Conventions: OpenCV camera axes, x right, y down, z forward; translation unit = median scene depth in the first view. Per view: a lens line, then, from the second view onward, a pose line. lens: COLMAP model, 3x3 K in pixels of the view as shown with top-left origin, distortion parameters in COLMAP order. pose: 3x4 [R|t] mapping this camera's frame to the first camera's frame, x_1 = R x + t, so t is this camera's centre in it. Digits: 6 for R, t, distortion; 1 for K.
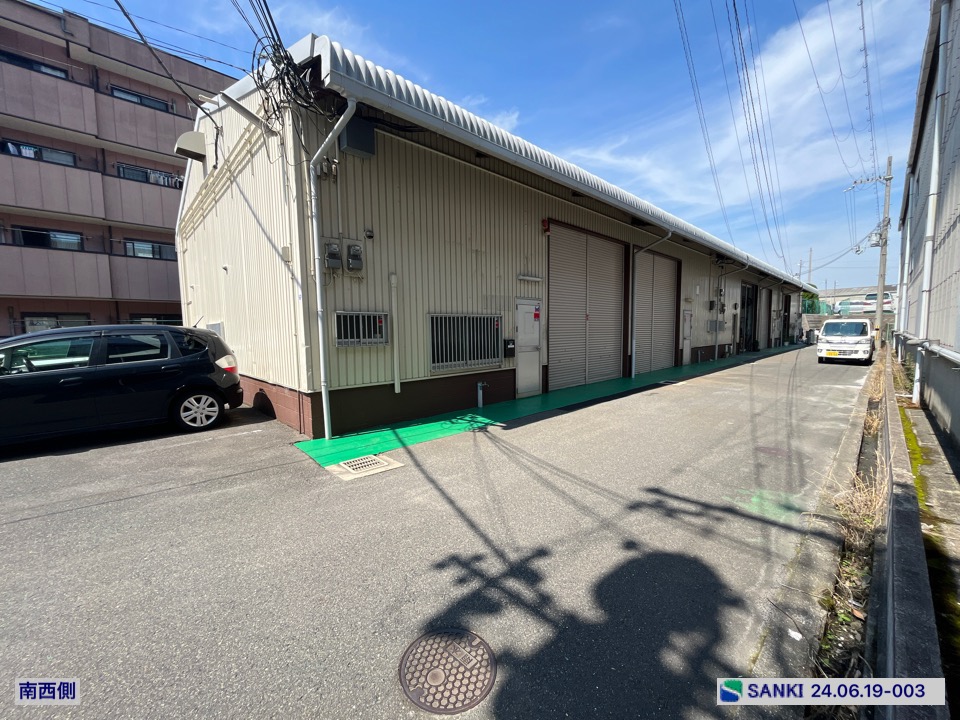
lens RADIAL K [[387.4, 0, 475.8], [0, 387.4, 362.6], [0, 0, 1]] dist [-0.002668, 0.000009]
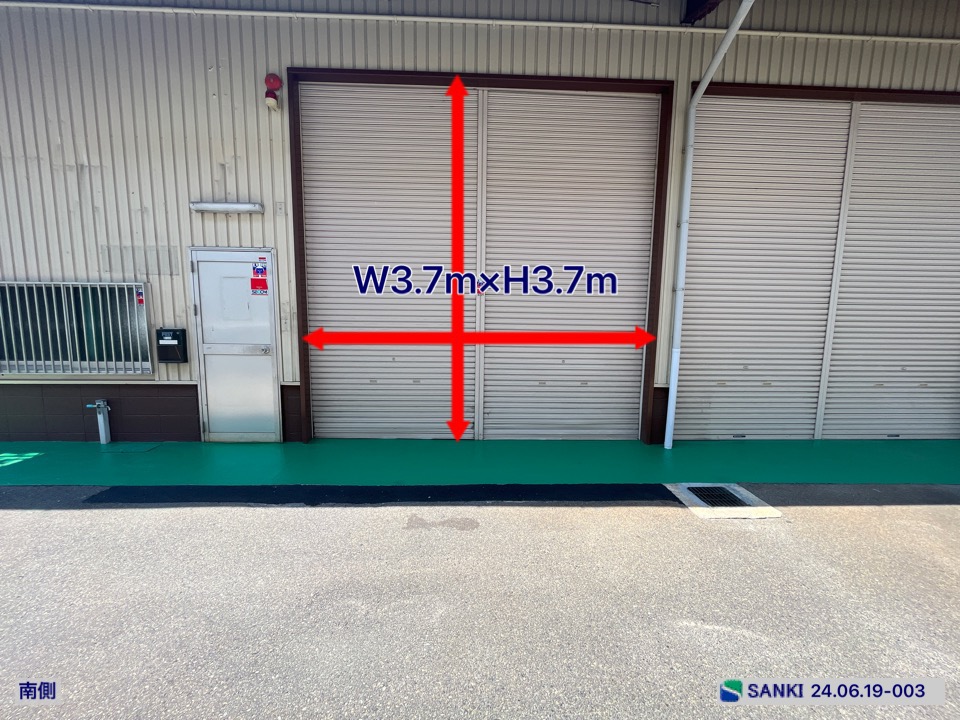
lens RADIAL K [[387.4, 0, 475.8], [0, 387.4, 362.6], [0, 0, 1]] dist [-0.002668, 0.000009]
pose [[0.750208, 0.102237, -0.653250, 0.746408], [-0.077725, 0.994760, 0.066425, -0.081057], [0.656618, 0.000941, 0.754223, 0.870328]]
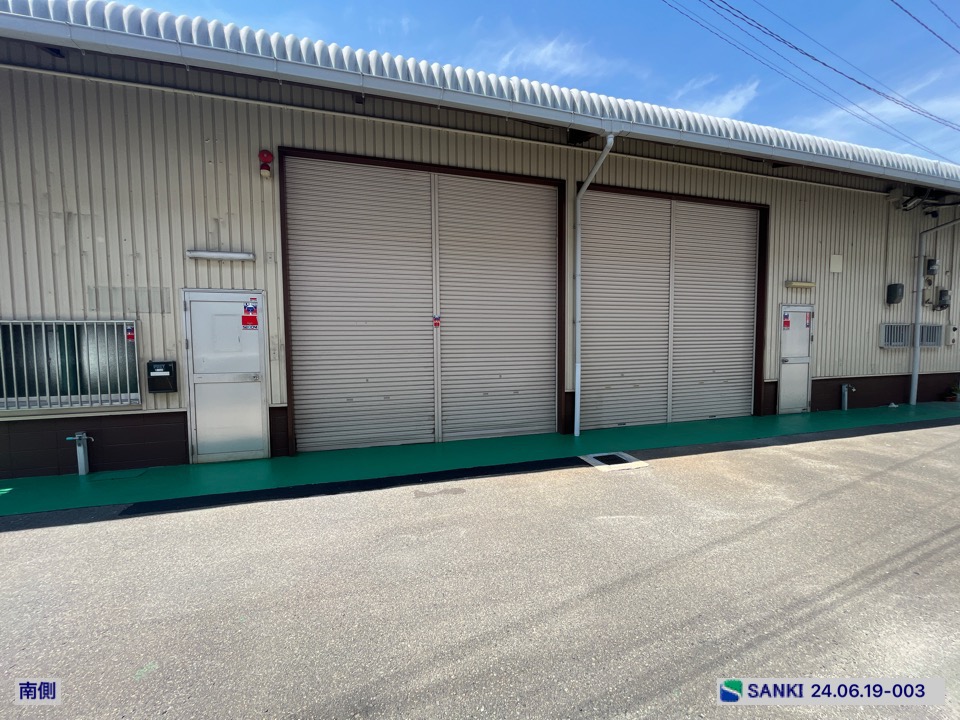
lens RADIAL K [[387.4, 0, 475.8], [0, 387.4, 362.6], [0, 0, 1]] dist [-0.002668, 0.000009]
pose [[0.890268, 0.033834, -0.454179, 0.767841], [-0.042117, 0.999080, -0.008130, -0.073136], [0.453486, 0.026366, 0.890873, 0.692513]]
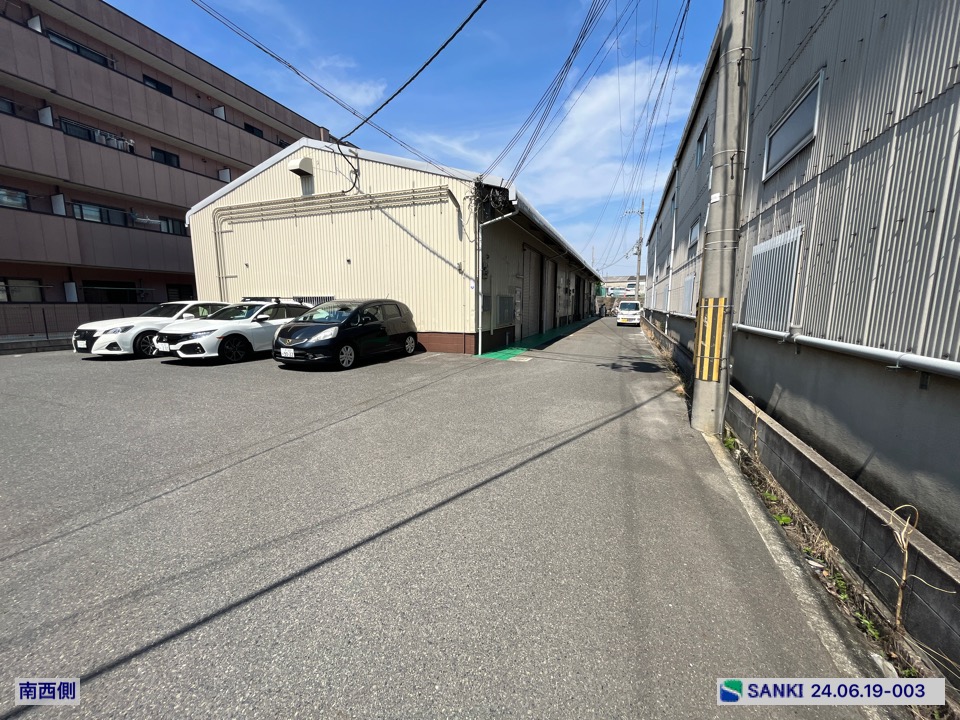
lens RADIAL K [[387.4, 0, 475.8], [0, 387.4, 362.6], [0, 0, 1]] dist [-0.002668, 0.000009]
pose [[0.903132, -0.047612, 0.426715, -0.888815], [0.019016, 0.997293, 0.071029, 0.059599], [-0.428942, -0.056034, 0.901593, -0.619541]]
